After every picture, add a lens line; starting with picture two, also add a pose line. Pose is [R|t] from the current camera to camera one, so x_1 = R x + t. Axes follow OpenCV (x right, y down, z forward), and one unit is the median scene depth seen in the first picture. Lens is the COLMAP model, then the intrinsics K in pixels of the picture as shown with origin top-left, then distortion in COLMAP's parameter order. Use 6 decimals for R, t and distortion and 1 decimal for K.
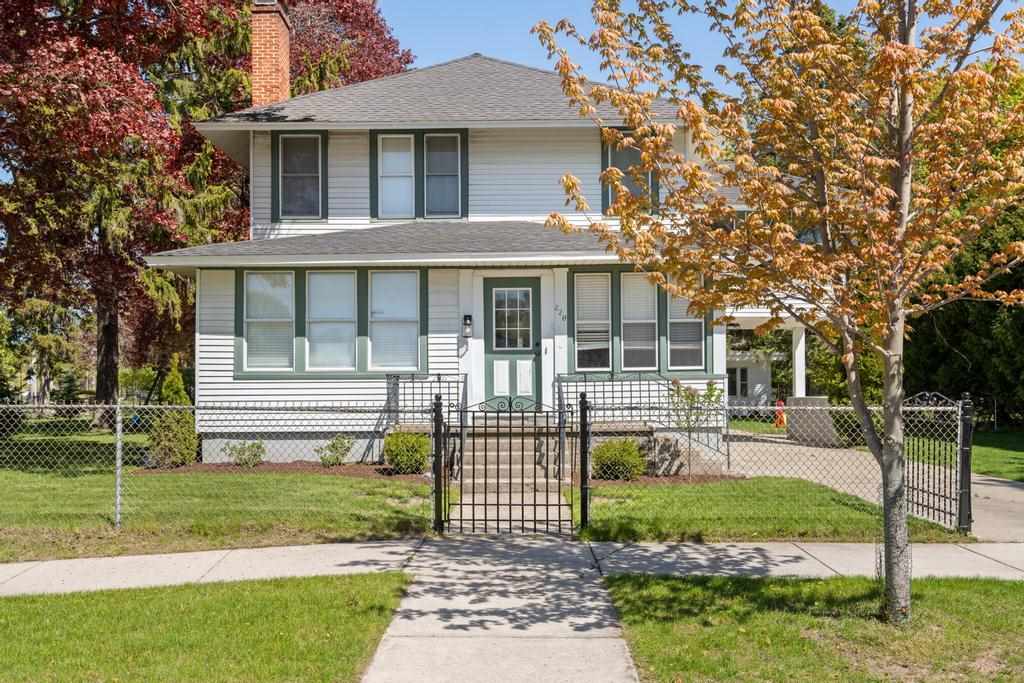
lens RADIAL K [[1174.3, 0, 512.0], [0, 1174.3, 341.5], [0, 0, 1]] dist [-0.003289, -0.002758]
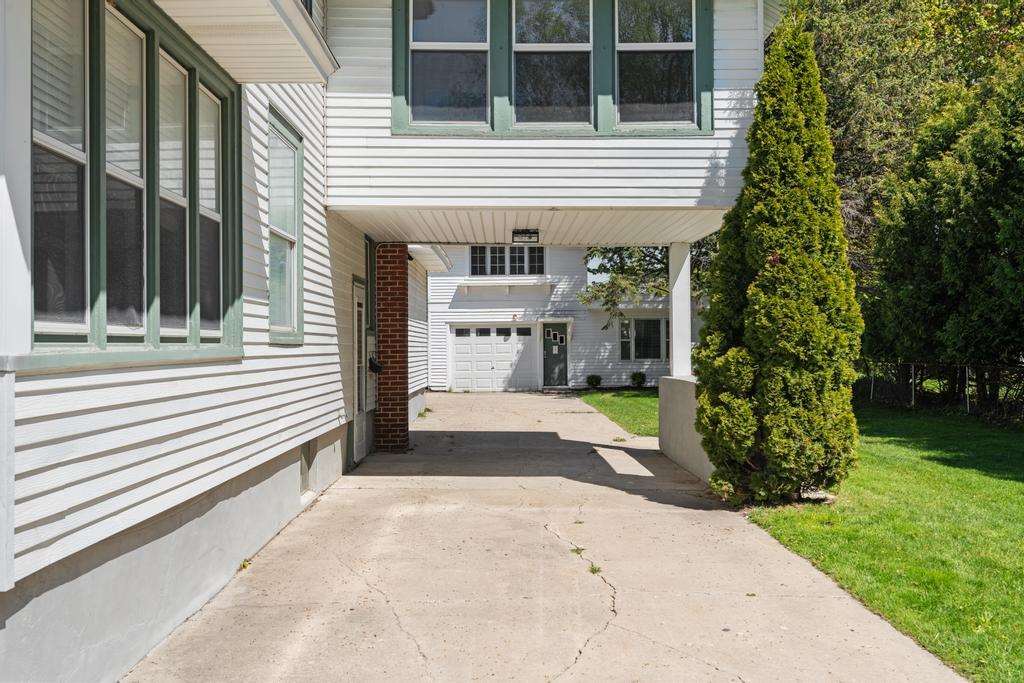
lens RADIAL K [[1169.6, 0, 512.0], [0, 1169.6, 341.5], [0, 0, 1]] dist [-0.022842, -0.013595]
pose [[0.999984, -0.002631, -0.004932, 0.282900], [0.002834, 0.999134, 0.041501, 0.016212], [0.004819, -0.041514, 0.999126, 0.785822]]
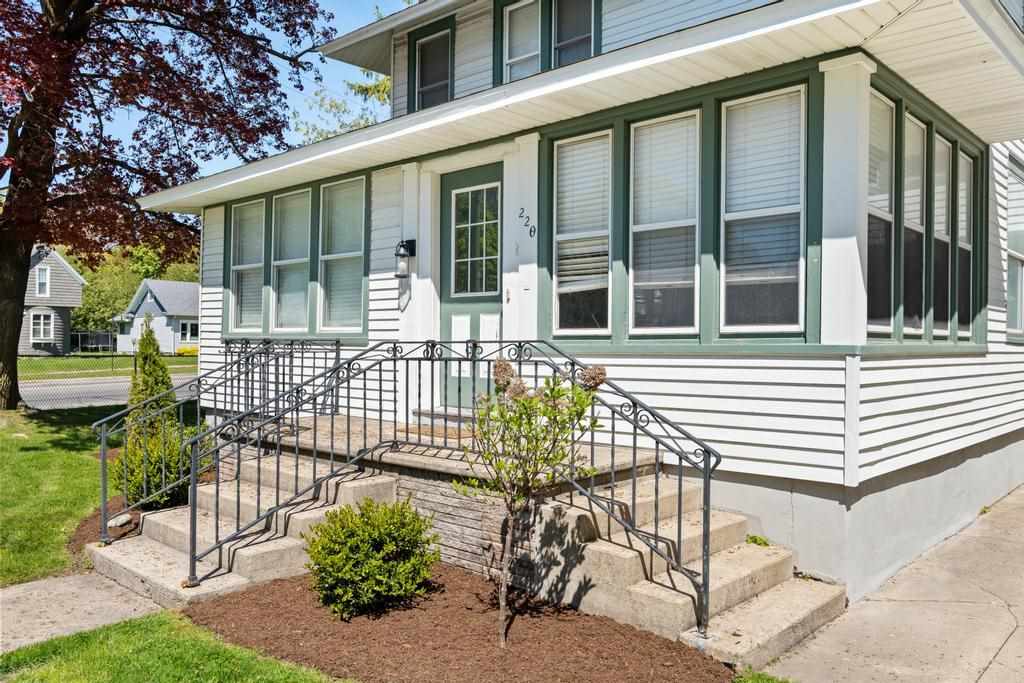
lens RADIAL K [[801.6, 0, 512.0], [0, 801.6, 341.5], [0, 0, 1]] dist [-0.004072, -0.003638]
pose [[0.723247, 0.012079, -0.690484, 0.280968], [0.018265, 0.999163, 0.036610, 0.015108], [0.690348, -0.039090, 0.722421, 0.734983]]
